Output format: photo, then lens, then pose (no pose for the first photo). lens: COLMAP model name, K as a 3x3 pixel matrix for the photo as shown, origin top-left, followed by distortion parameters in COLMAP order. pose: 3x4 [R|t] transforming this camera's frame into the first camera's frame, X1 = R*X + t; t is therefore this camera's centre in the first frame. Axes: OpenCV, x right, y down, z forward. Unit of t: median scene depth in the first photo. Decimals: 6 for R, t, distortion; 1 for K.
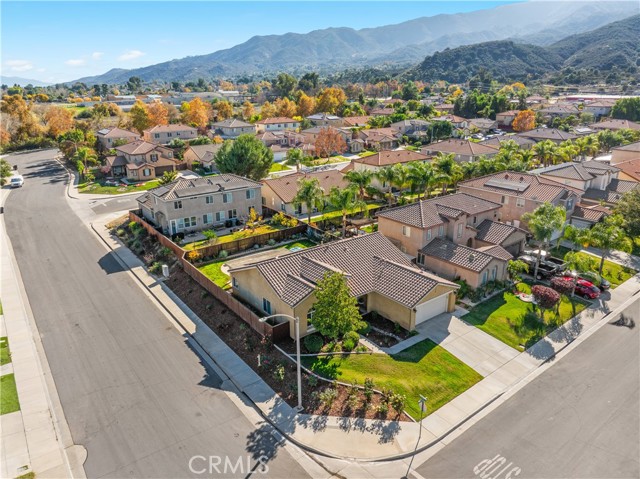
lens RADIAL K [[450.6, 0, 326.4], [0, 450.6, 236.3], [0, 0, 1]] dist [-0.034315, 0.003445]
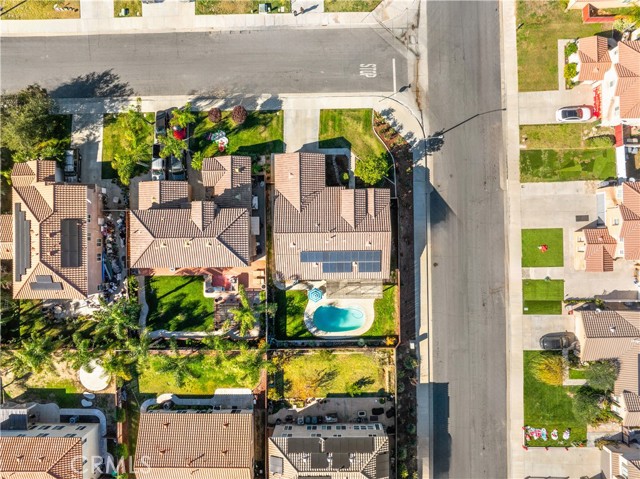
lens RADIAL K [[450.6, 0, 326.4], [0, 450.6, 236.3], [0, 0, 1]] dist [-0.034315, 0.003445]
pose [[-0.797656, -0.602709, 0.022059, -0.031054], [0.215884, -0.251177, 0.943559, -1.558673], [-0.563151, 0.757398, 0.330468, 0.743720]]
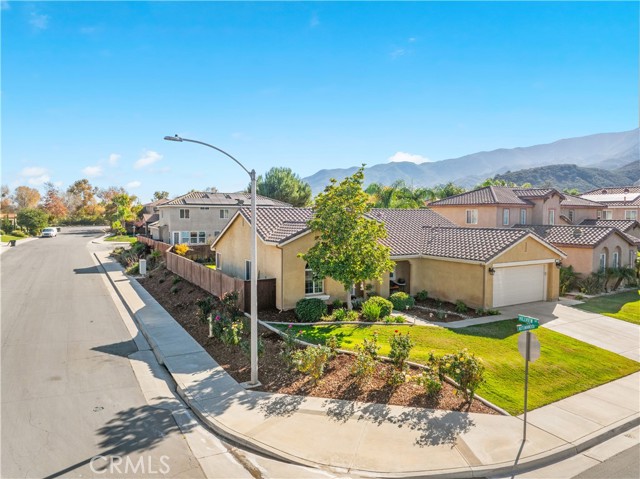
lens RADIAL K [[450.6, 0, 326.4], [0, 450.6, 236.3], [0, 0, 1]] dist [-0.034315, 0.003445]
pose [[0.990582, 0.015448, -0.136046, 0.071571], [-0.052335, 0.960888, -0.271949, 0.319479], [0.126524, 0.276507, 0.952647, 0.455166]]
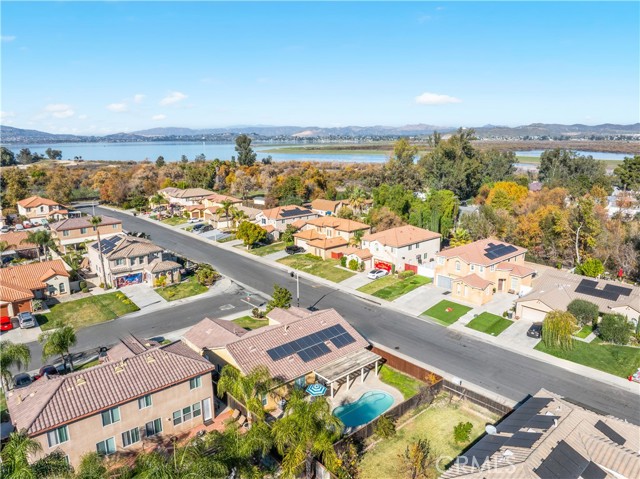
lens RADIAL K [[450.6, 0, 326.4], [0, 450.6, 236.3], [0, 0, 1]] dist [-0.034315, 0.003445]
pose [[-0.997717, 0.024324, -0.063002, -0.057685], [-0.011422, 0.858672, 0.512399, -0.973180], [0.066562, 0.511949, -0.856433, 2.395930]]
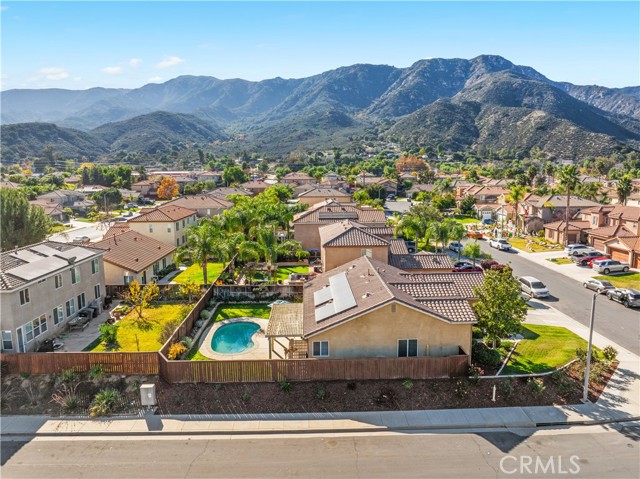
lens RADIAL K [[450.6, 0, 326.4], [0, 450.6, 236.3], [0, 0, 1]] dist [-0.034315, 0.003445]
pose [[0.577108, -0.116975, 0.808247, -0.950958], [0.263020, 0.963578, -0.048347, -0.034562], [-0.773154, 0.240486, 0.586856, 0.709830]]
